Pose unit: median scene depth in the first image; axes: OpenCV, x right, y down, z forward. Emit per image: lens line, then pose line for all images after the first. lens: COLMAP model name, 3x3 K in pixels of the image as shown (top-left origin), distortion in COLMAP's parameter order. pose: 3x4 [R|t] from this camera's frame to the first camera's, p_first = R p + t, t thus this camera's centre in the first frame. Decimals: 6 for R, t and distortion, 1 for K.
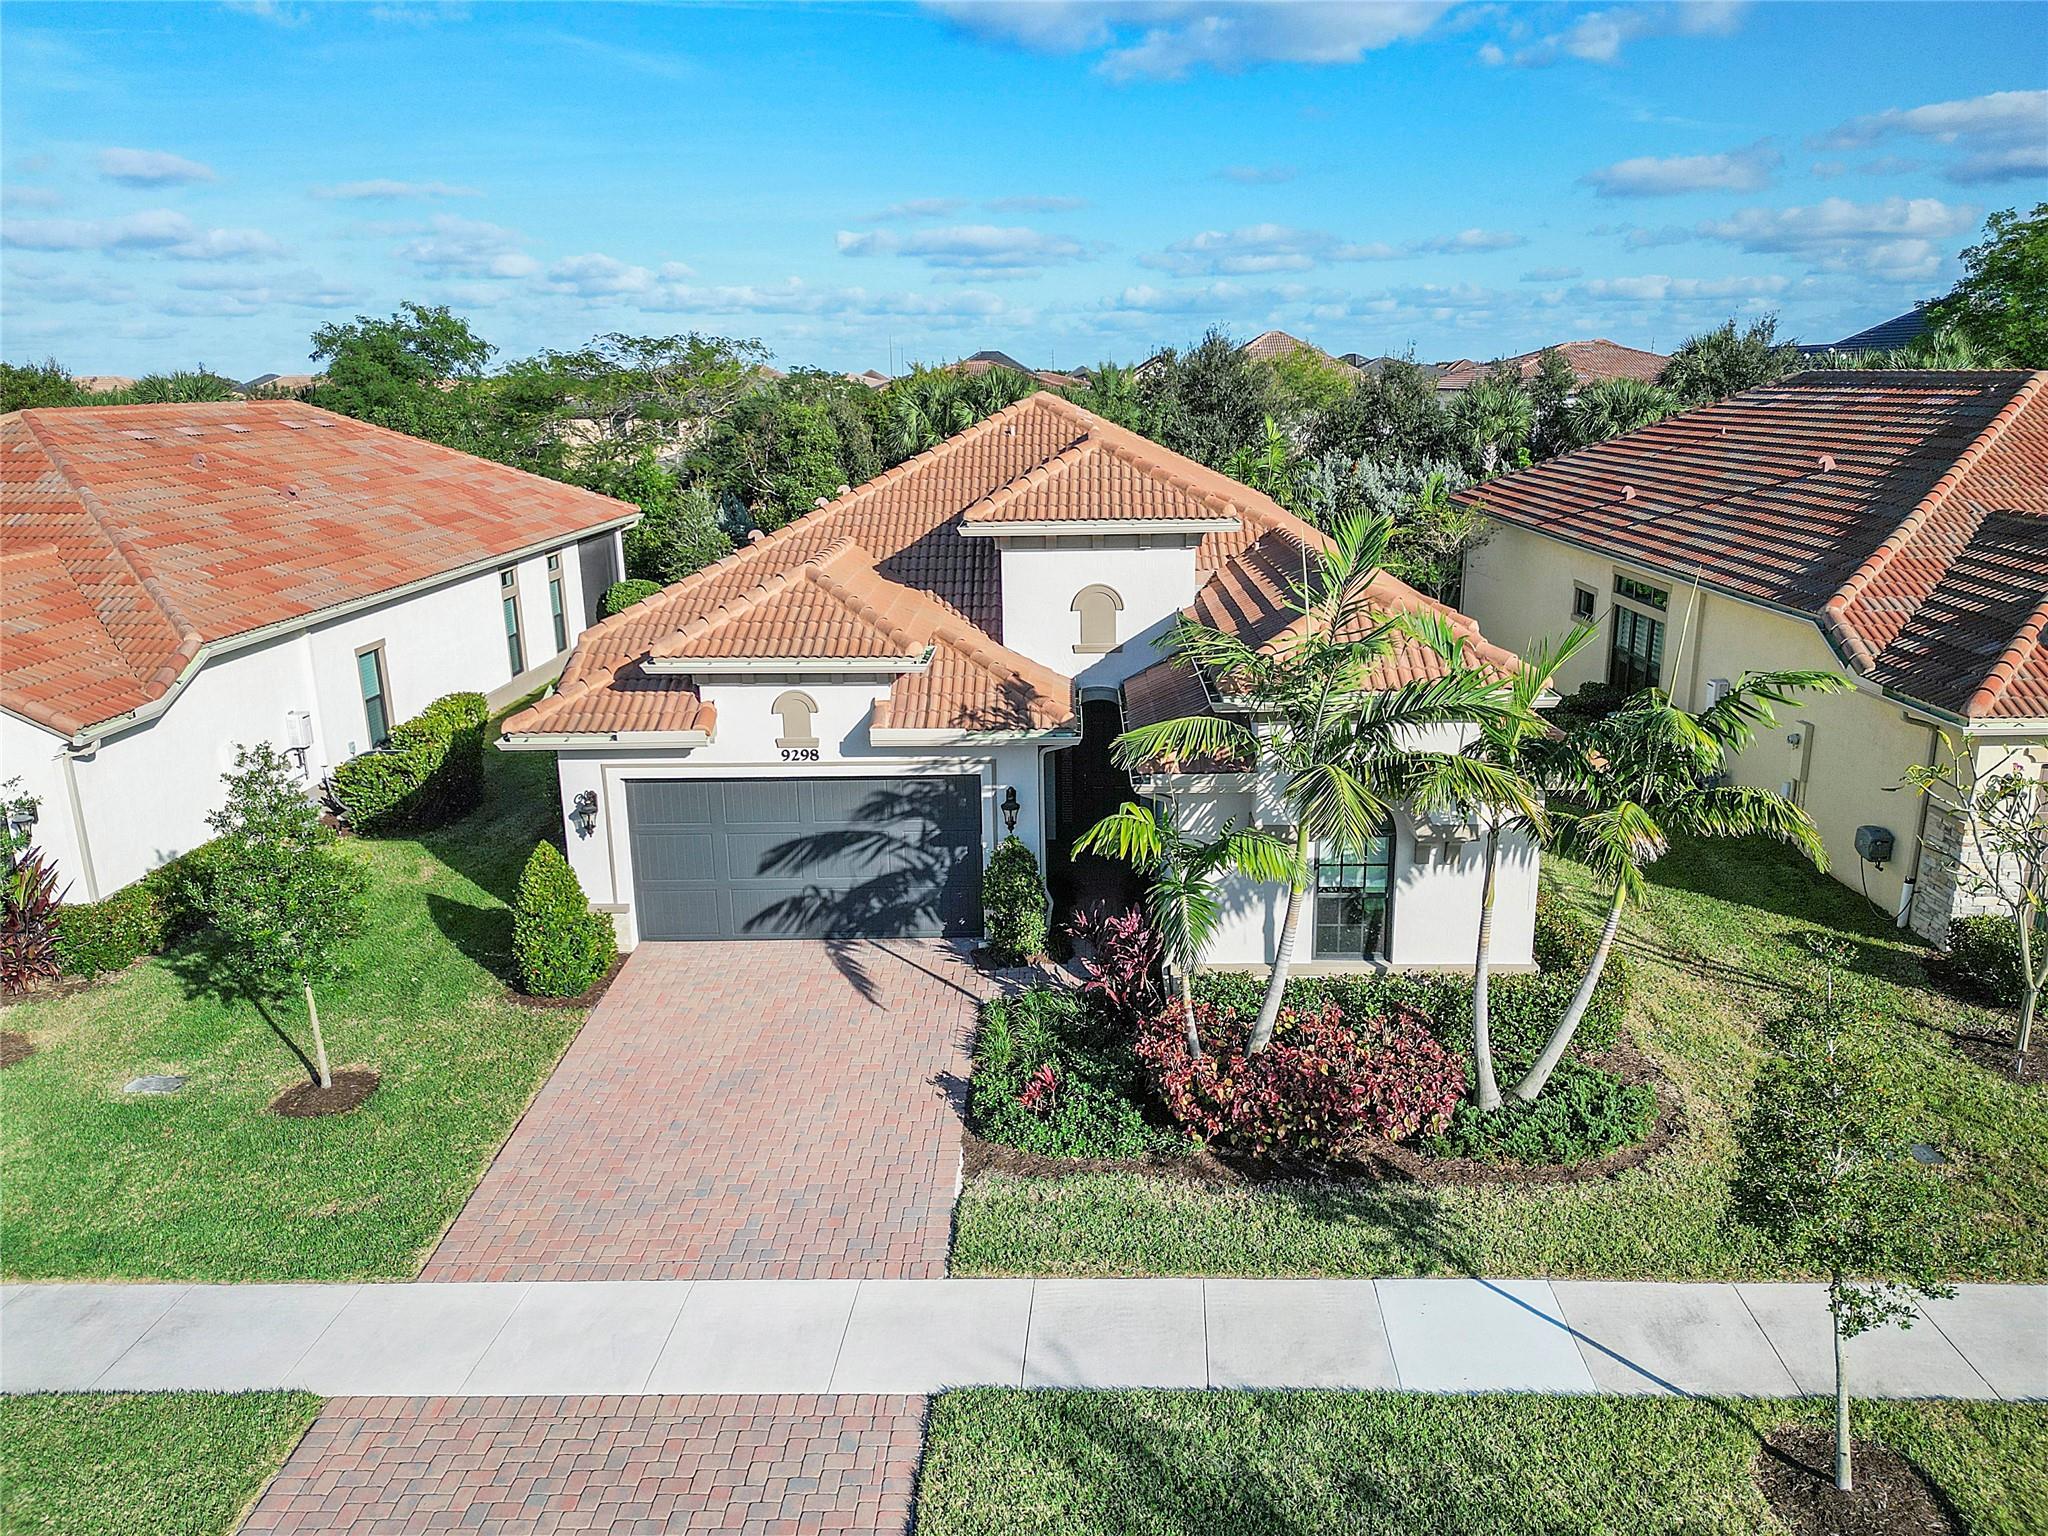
lens RADIAL K [[1541.7, 0, 1024.0], [0, 1541.7, 768.0], [0, 0, 1]] dist [0.060597, -0.003121]
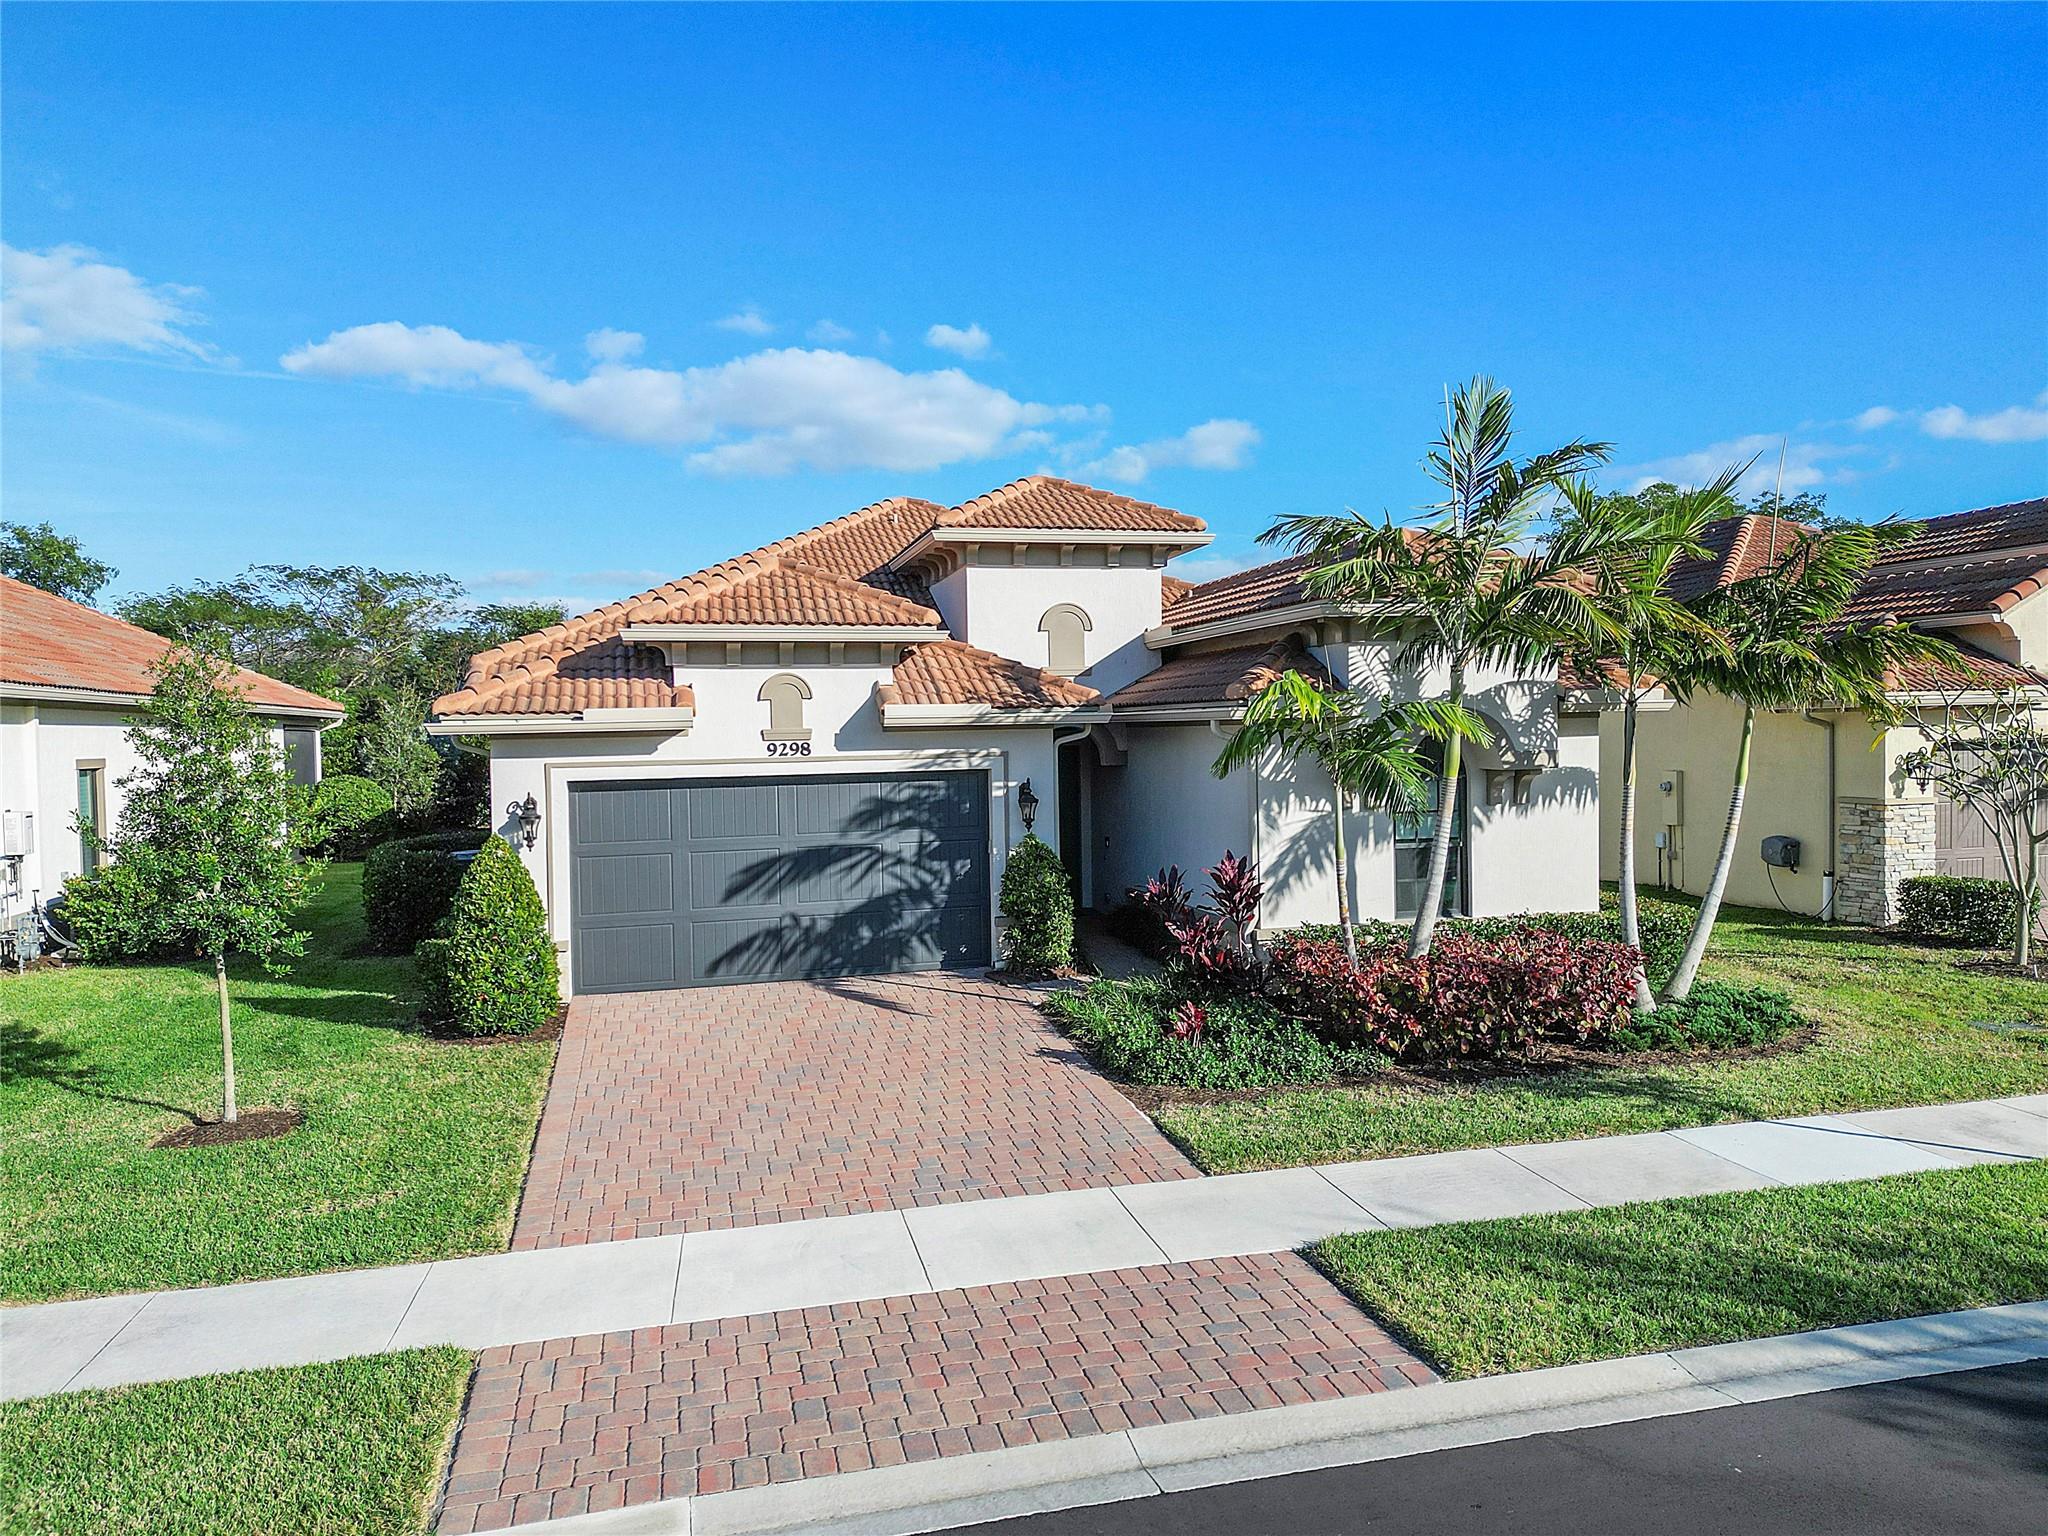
lens RADIAL K [[1541.7, 0, 1024.0], [0, 1541.7, 768.0], [0, 0, 1]] dist [0.060597, -0.003121]
pose [[0.957003, -0.003718, 0.290053, -0.268139], [0.077856, 0.966521, -0.244489, 0.222819], [-0.279433, 0.256559, 0.925254, 0.158314]]
